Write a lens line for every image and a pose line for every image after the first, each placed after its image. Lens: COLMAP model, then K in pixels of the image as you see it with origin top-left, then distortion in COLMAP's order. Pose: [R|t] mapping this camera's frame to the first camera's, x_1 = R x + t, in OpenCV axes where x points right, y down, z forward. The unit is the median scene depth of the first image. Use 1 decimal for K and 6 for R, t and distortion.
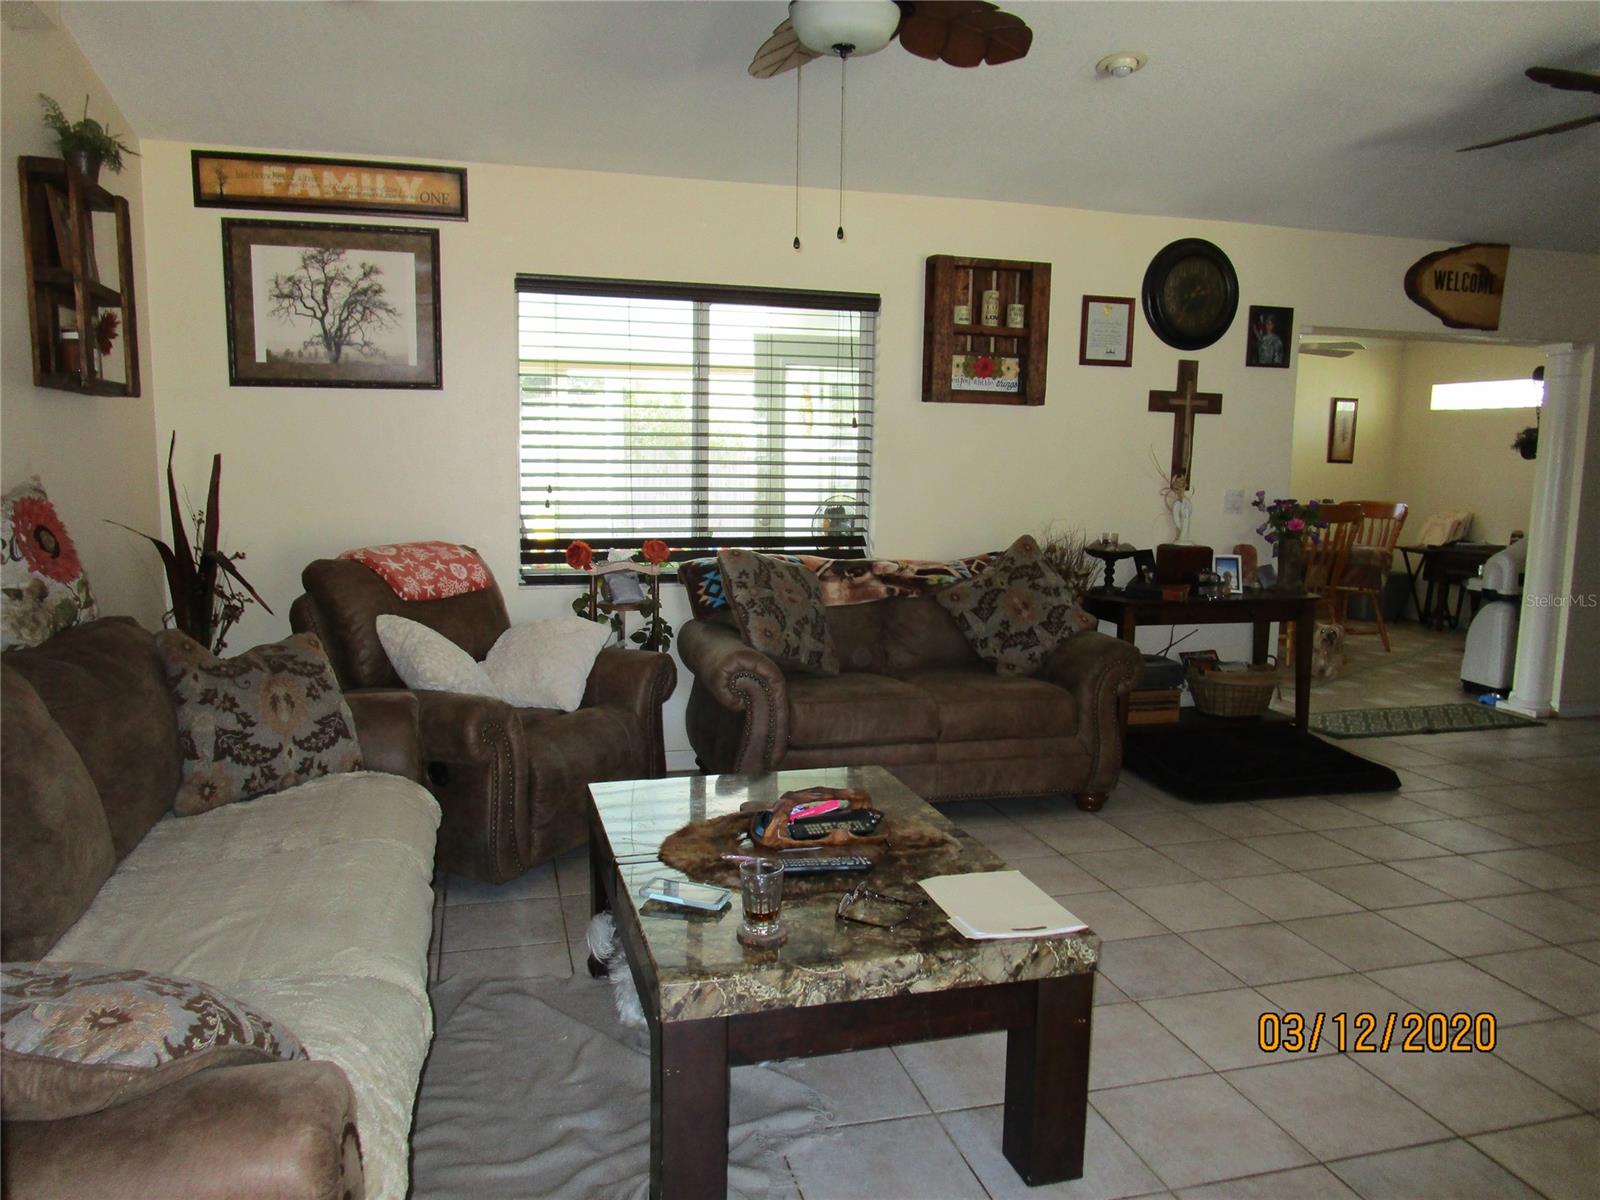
lens RADIAL K [[1151.7, 0, 798.3], [0, 1151.7, 598.0], [0, 0, 1]] dist [-0.020969, 0.005945]
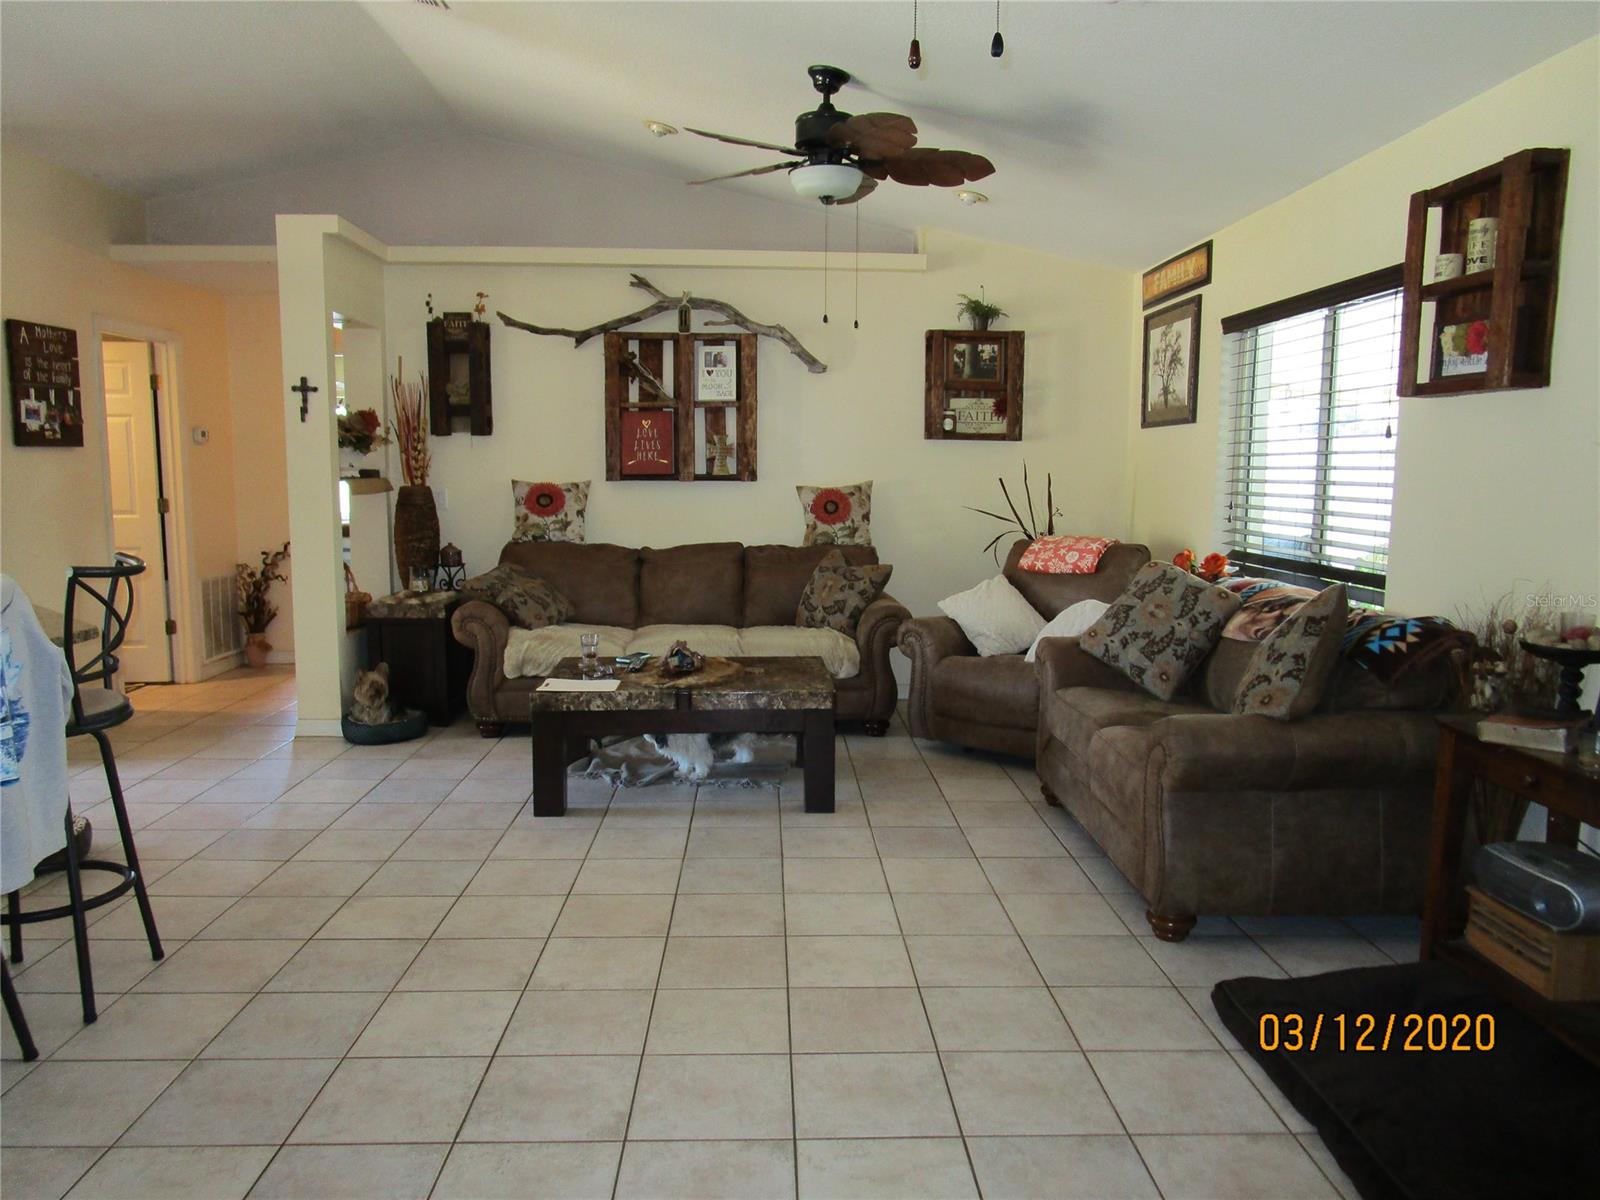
lens RADIAL K [[1151.7, 0, 798.3], [0, 1151.7, 598.0], [0, 0, 1]] dist [-0.020969, 0.005945]
pose [[-0.234729, 0.091271, -0.967766, 0.759936], [-0.137839, 0.982397, 0.126083, -0.070733], [0.962238, 0.162991, -0.218017, 0.670512]]
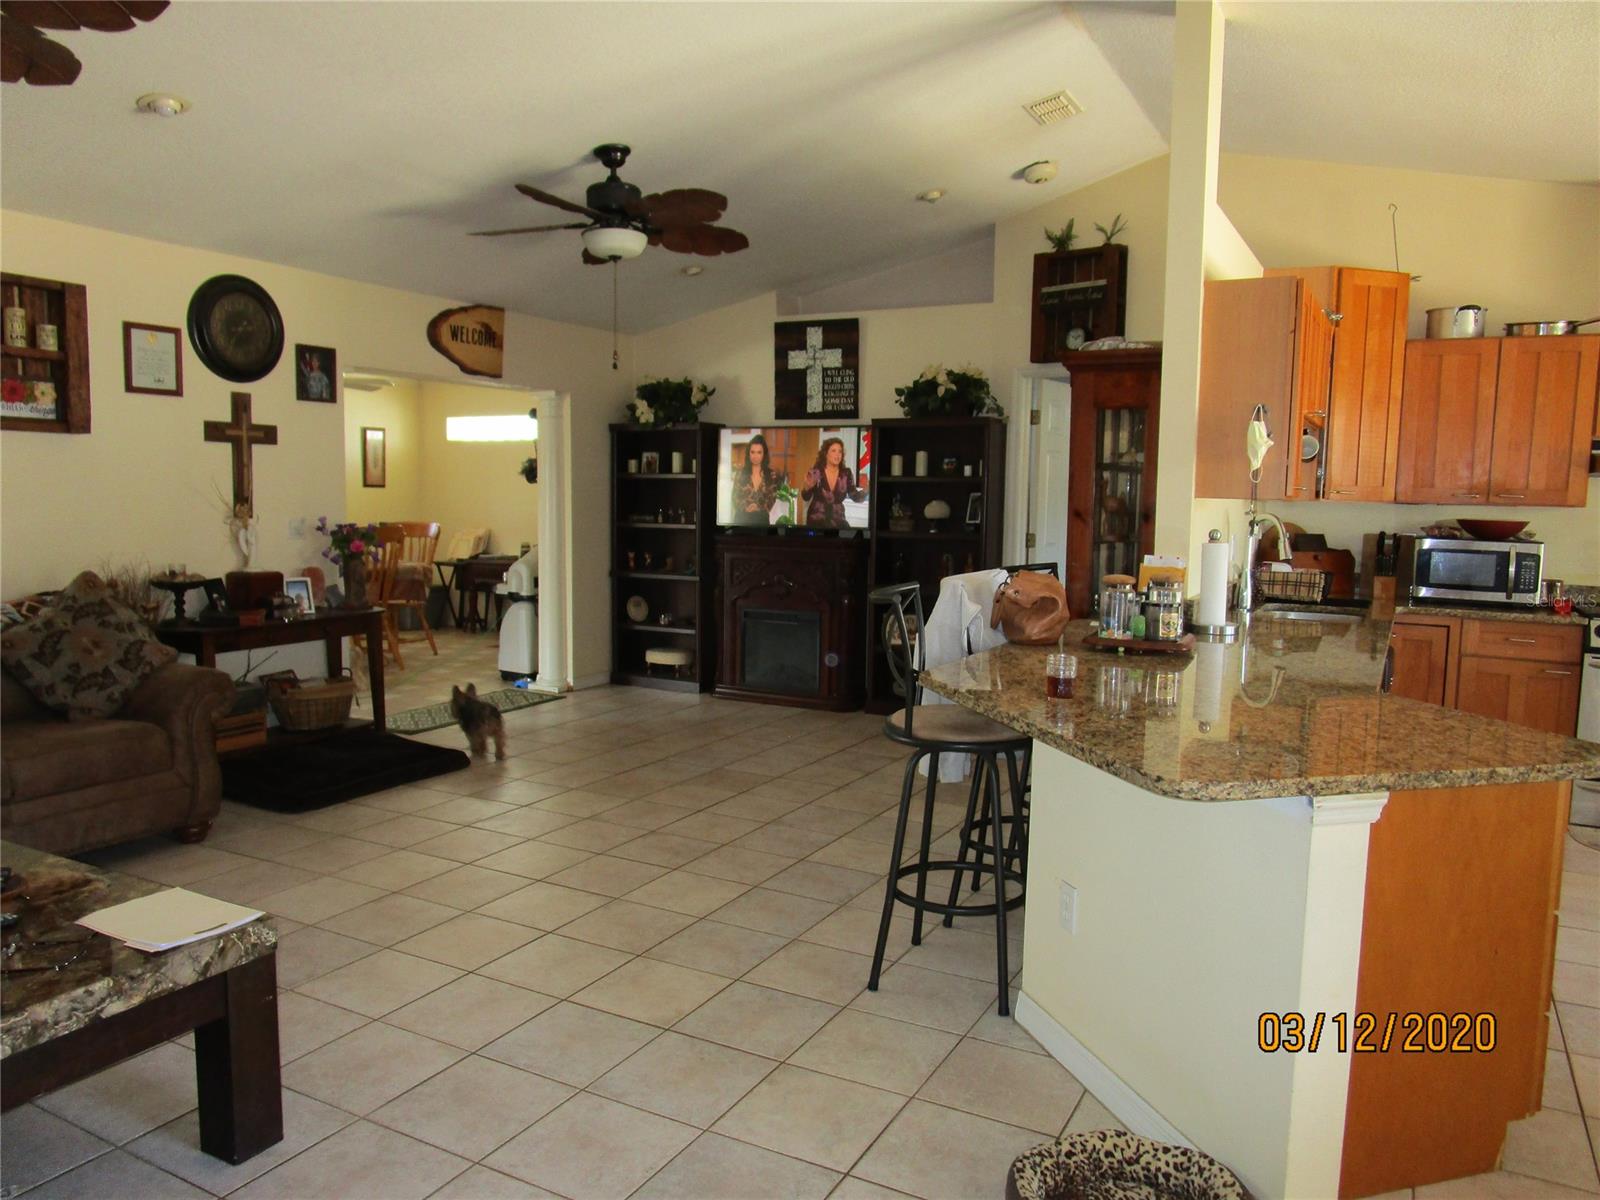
lens RADIAL K [[1151.7, 0, 798.3], [0, 1151.7, 598.0], [0, 0, 1]] dist [-0.020969, 0.005945]
pose [[0.693244, -0.079179, 0.716340, -0.066116], [0.093416, 0.995434, 0.019624, 0.003308], [-0.714623, 0.053313, 0.697476, -0.066772]]
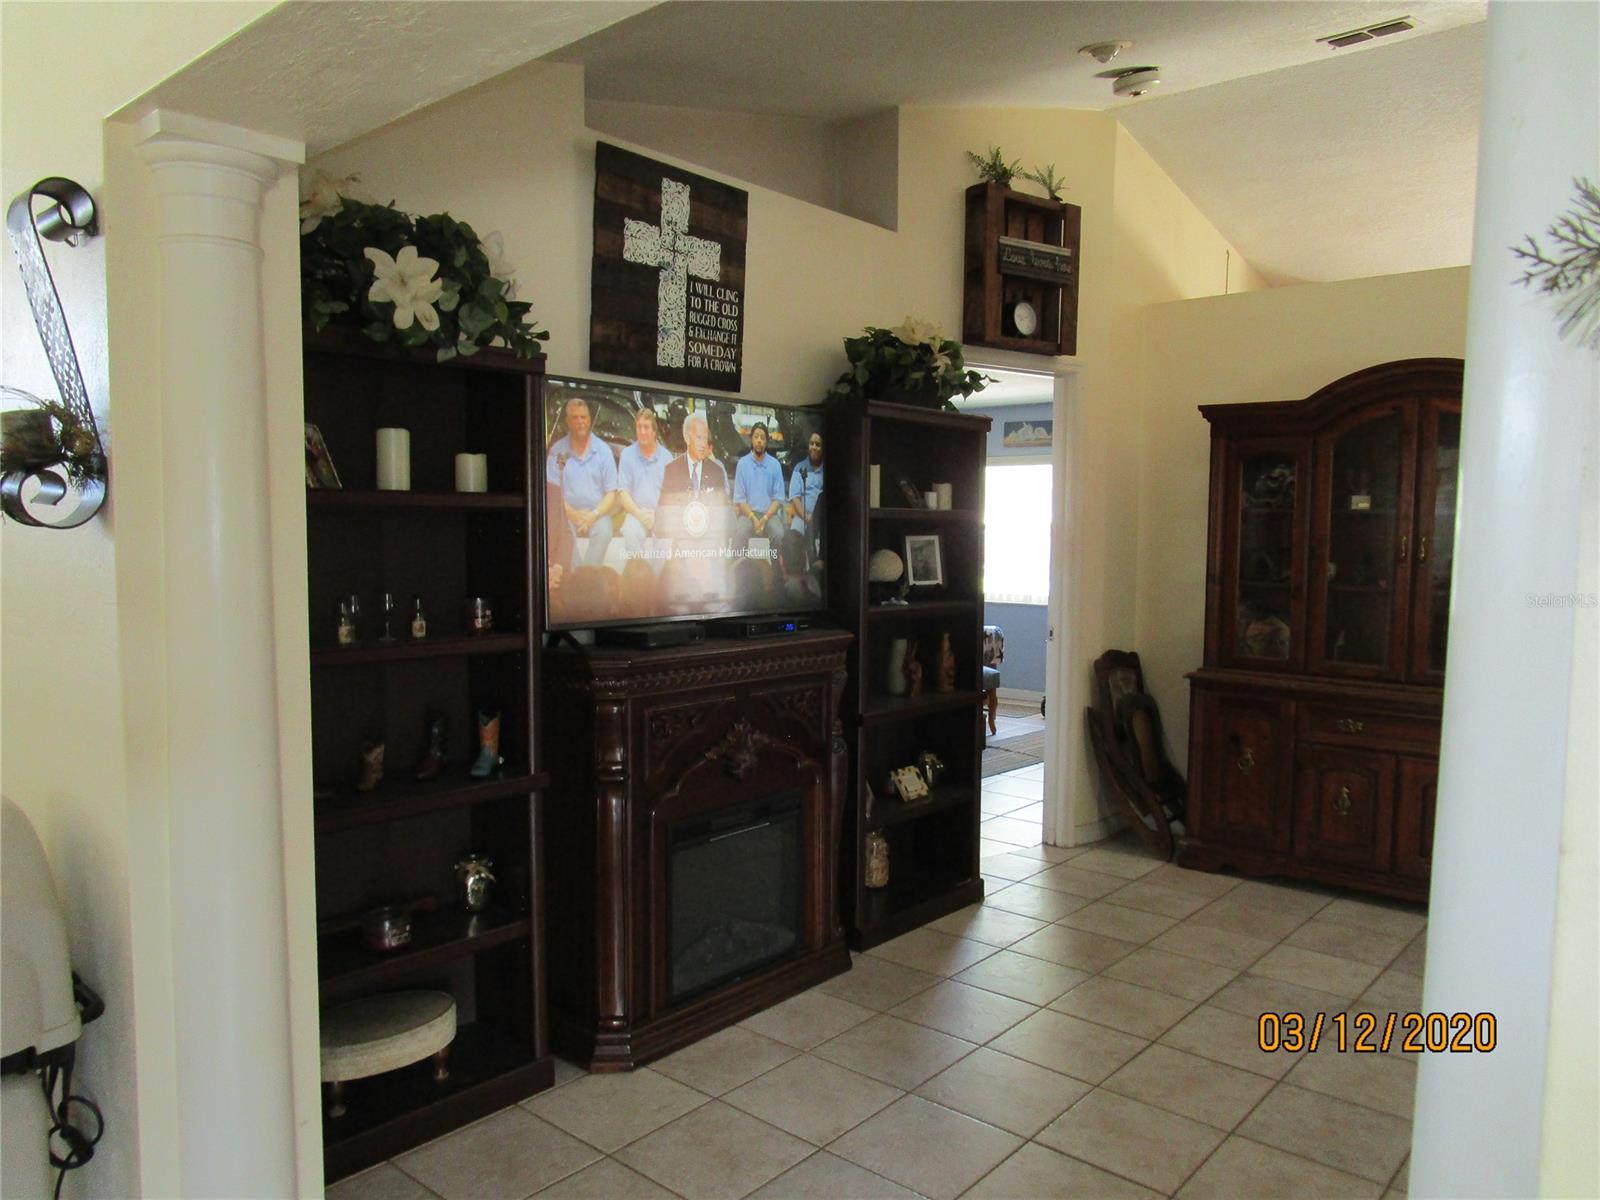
lens RADIAL K [[1151.7, 0, 798.3], [0, 1151.7, 598.0], [0, 0, 1]] dist [-0.020969, 0.005945]
pose [[-0.553373, -0.080593, 0.829025, 0.345453], [0.086430, 0.984379, 0.153387, -0.143566], [-0.828437, 0.156533, -0.537763, 1.080296]]
